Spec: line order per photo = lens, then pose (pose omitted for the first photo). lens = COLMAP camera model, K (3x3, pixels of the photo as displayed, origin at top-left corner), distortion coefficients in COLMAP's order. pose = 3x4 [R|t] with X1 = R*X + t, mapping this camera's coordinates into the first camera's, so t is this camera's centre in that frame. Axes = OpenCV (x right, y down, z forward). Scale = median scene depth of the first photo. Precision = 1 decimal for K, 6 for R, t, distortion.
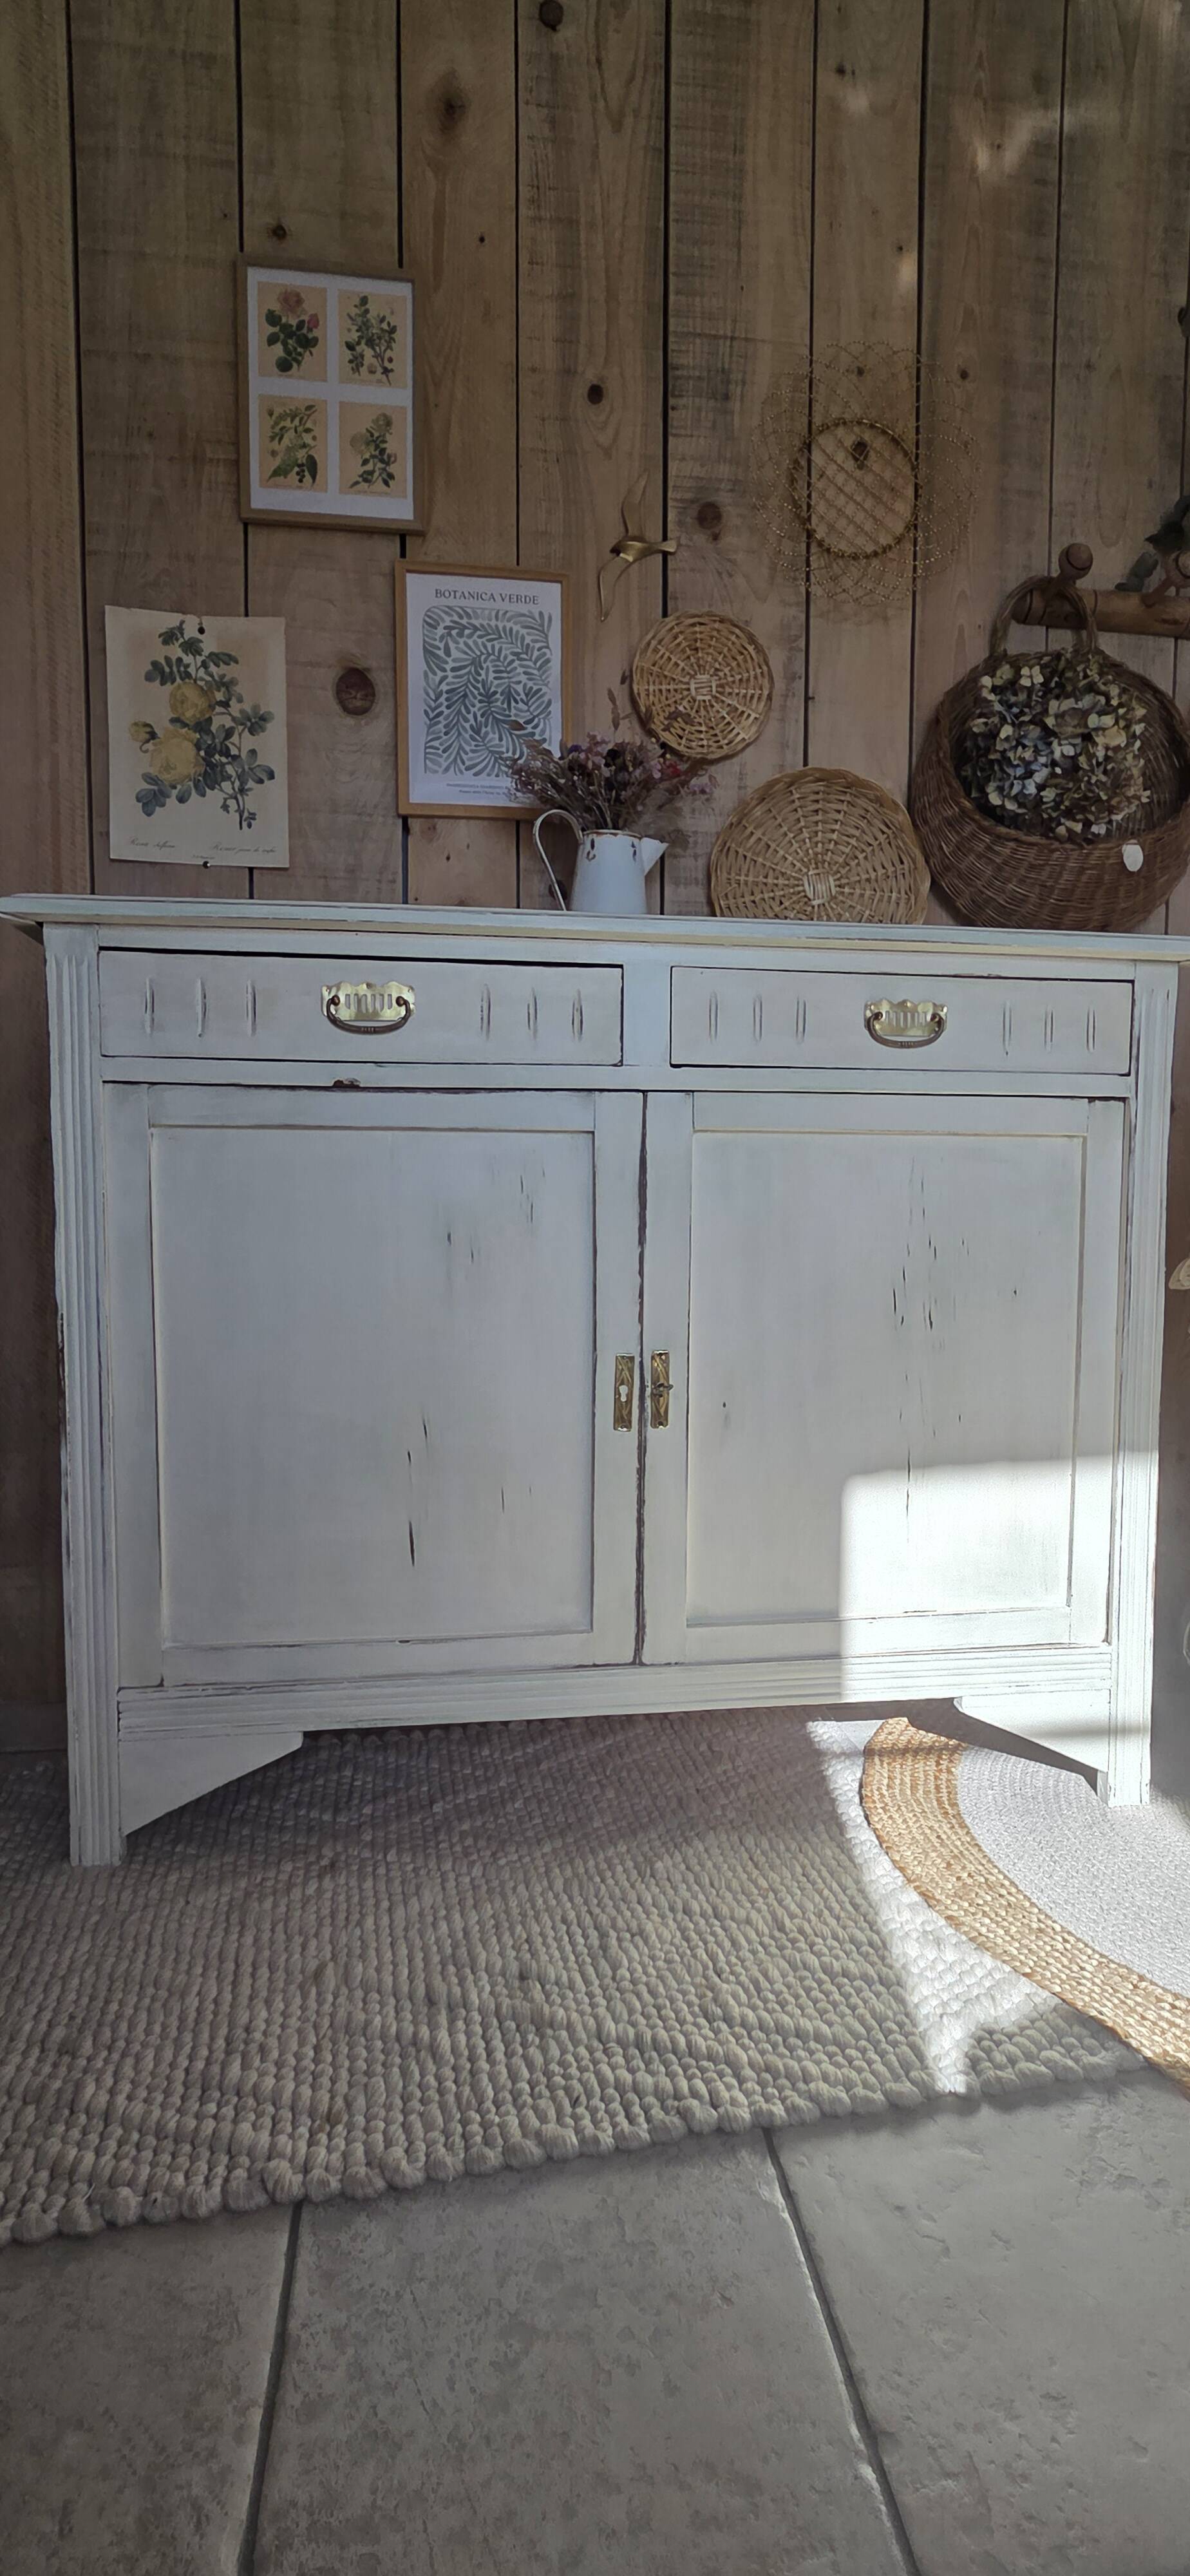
lens RADIAL K [[1206.6, 0, 610.2], [0, 1206.6, 1268.3], [0, 0, 1]] dist [0.004839, -0.001284]
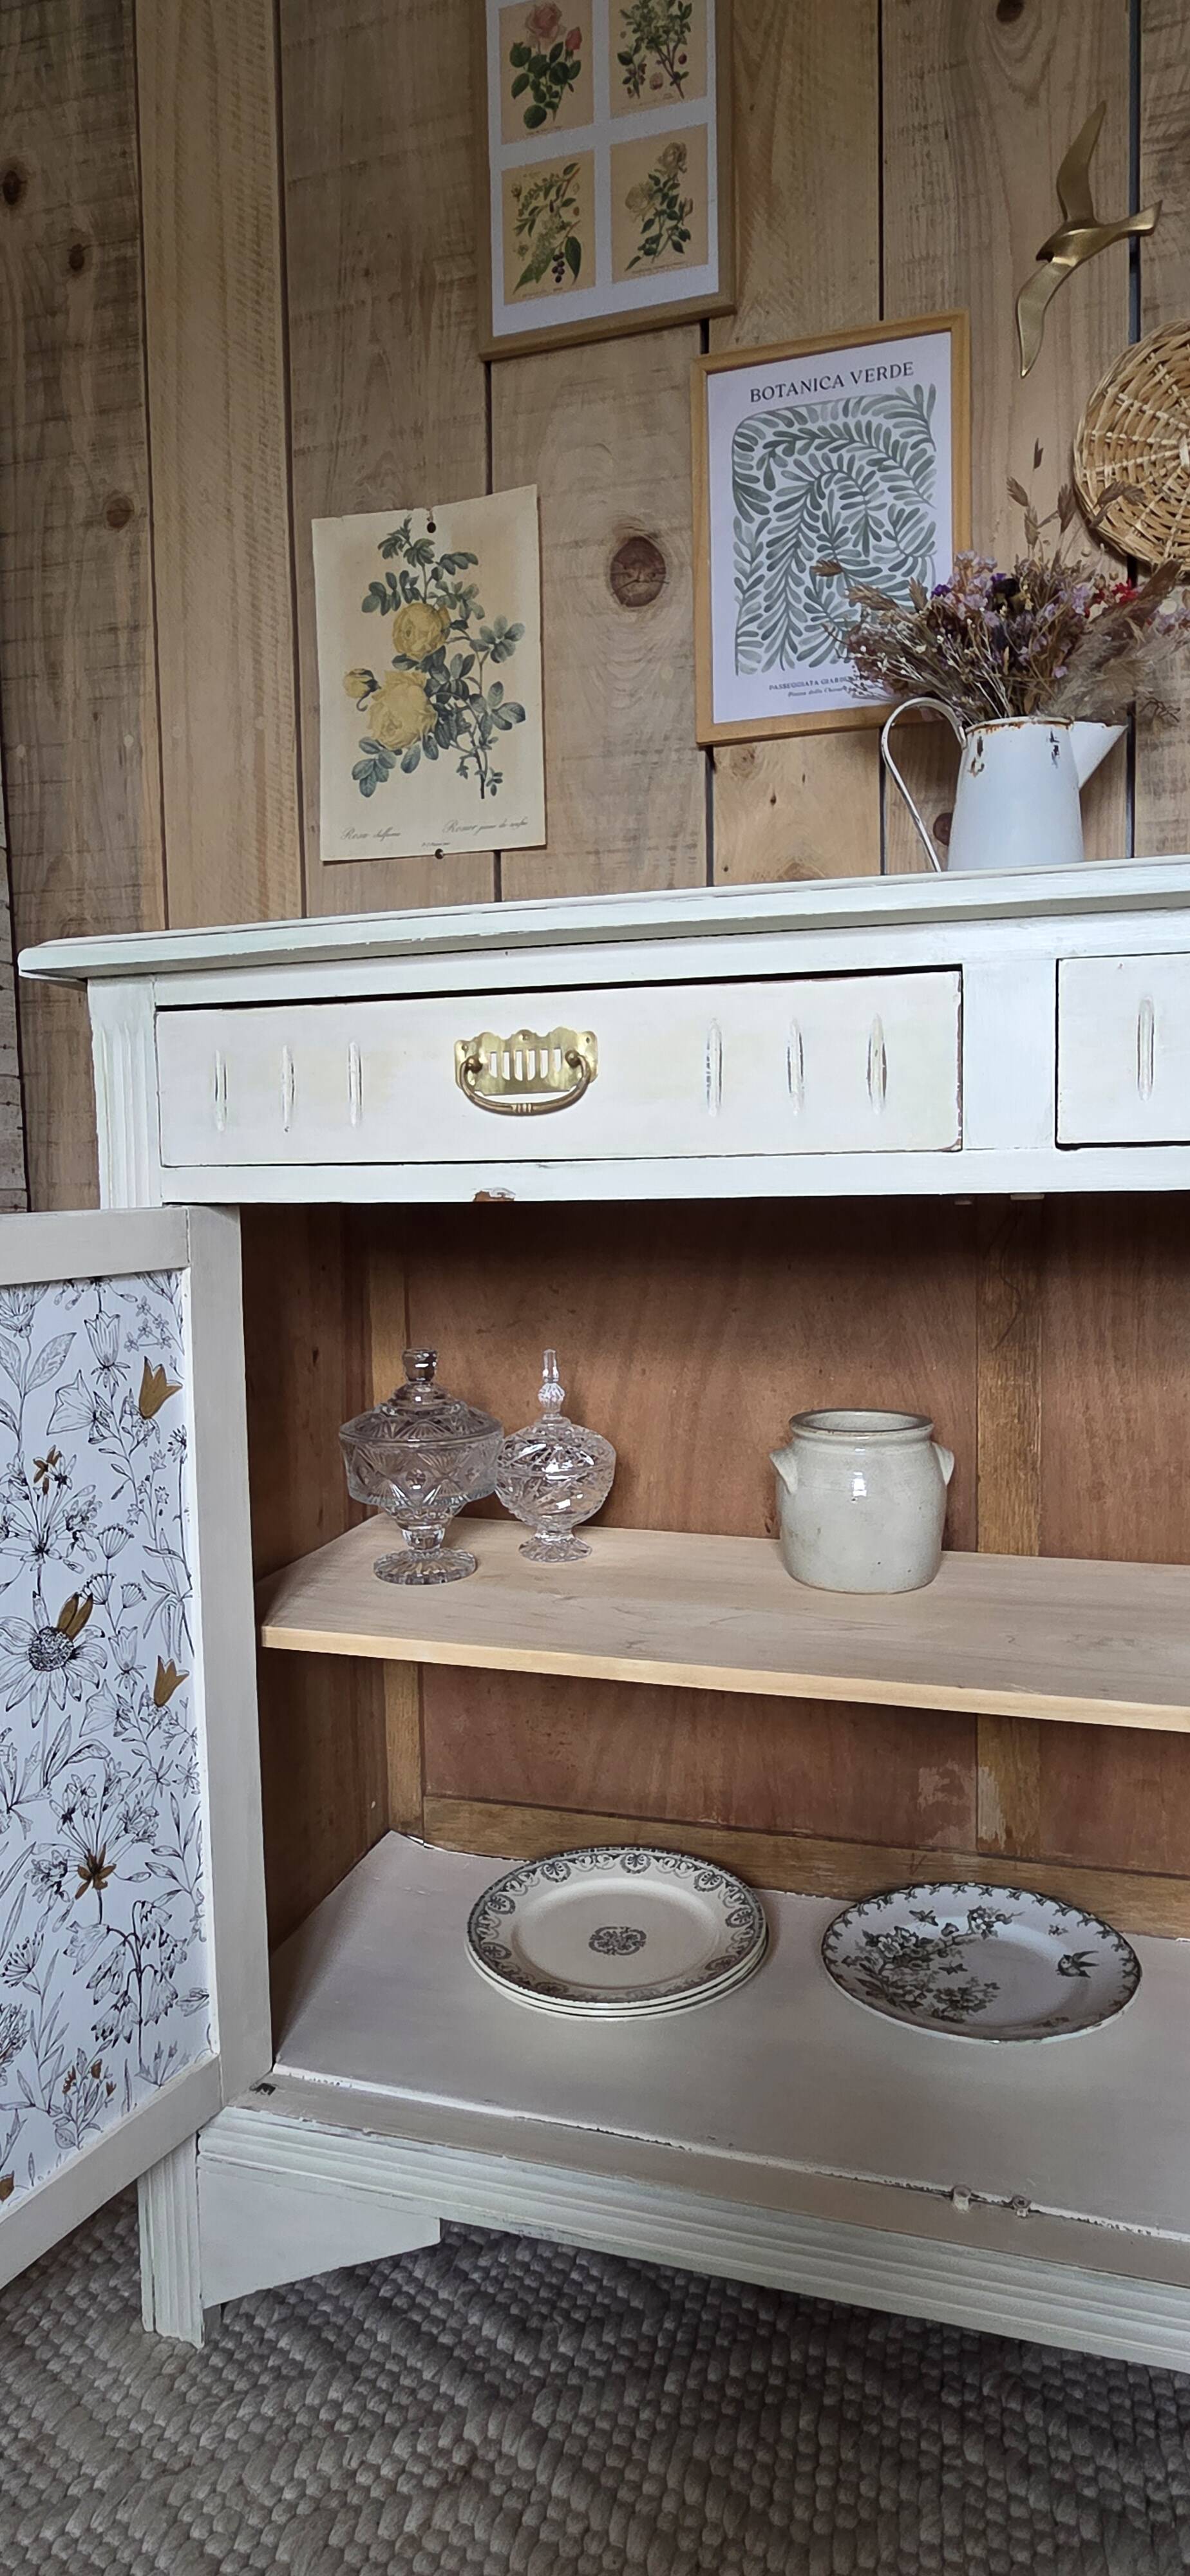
lens RADIAL K [[1412.7, 0, 606.5], [0, 1412.7, 1265.3], [0, 0, 1]] dist [0.007543, -0.004937]
pose [[0.914402, 0.004507, -0.404781, 0.095878], [-0.007916, 0.999946, -0.006748, -0.087597], [0.404729, 0.009375, 0.914389, 0.282341]]
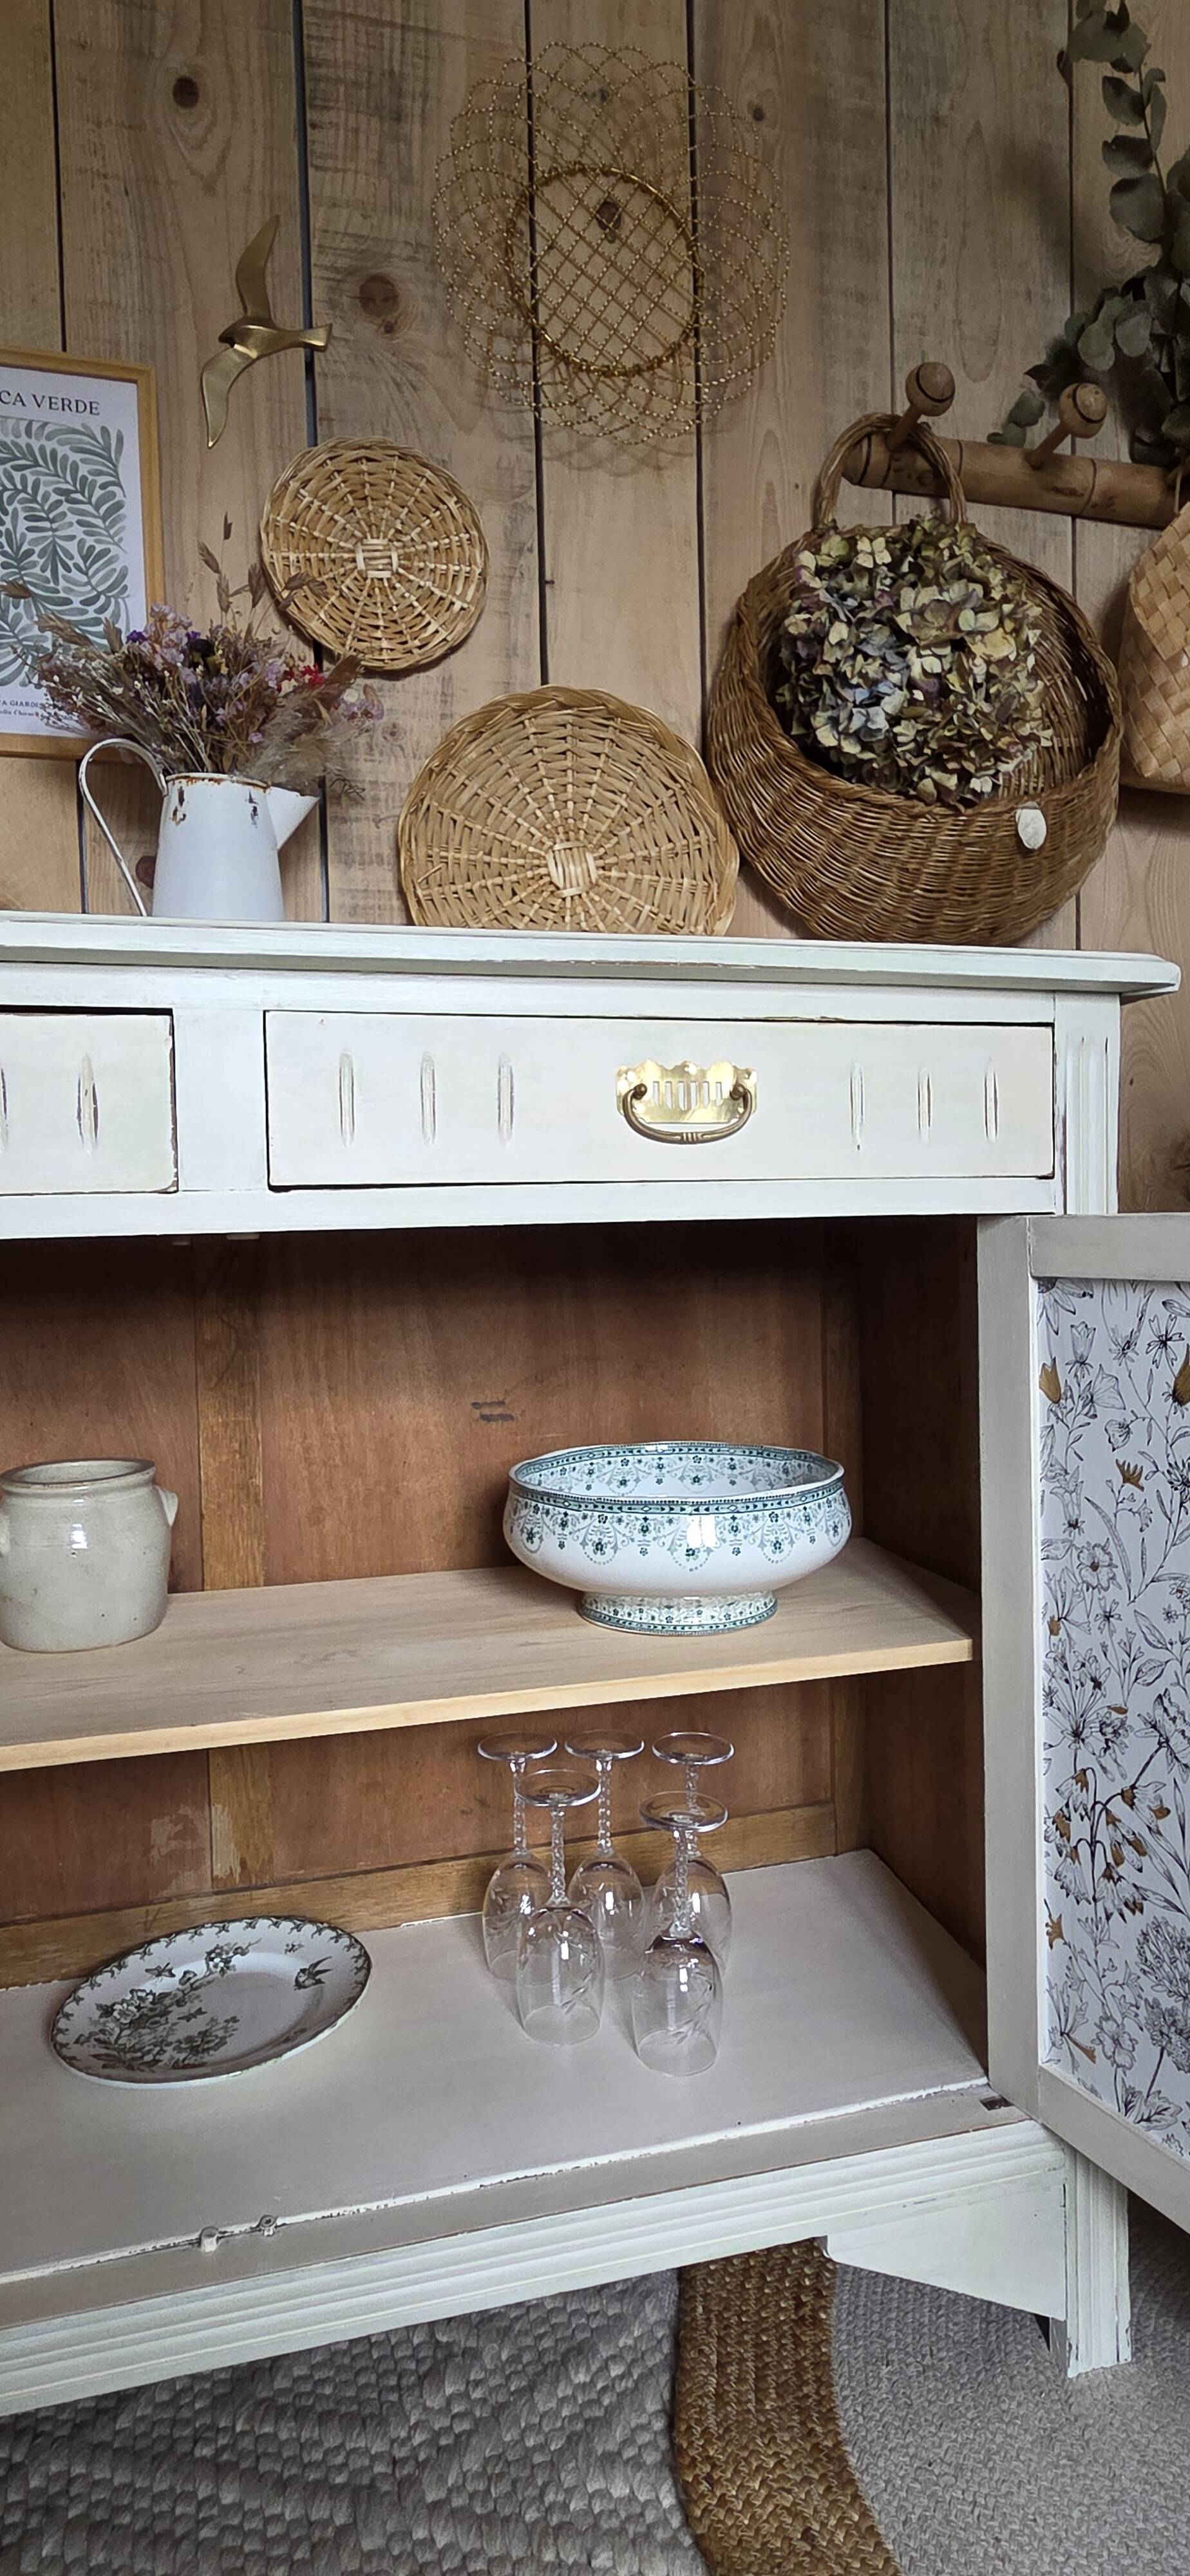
lens RADIAL K [[1412.7, 0, 607.2], [0, 1412.7, 1265.3], [0, 0, 1]] dist [0.007543, -0.004937]
pose [[0.991401, -0.030532, 0.127250, 0.095527], [0.034430, 0.998999, -0.028541, -0.086487], [-0.126251, 0.032677, 0.991460, 0.268680]]
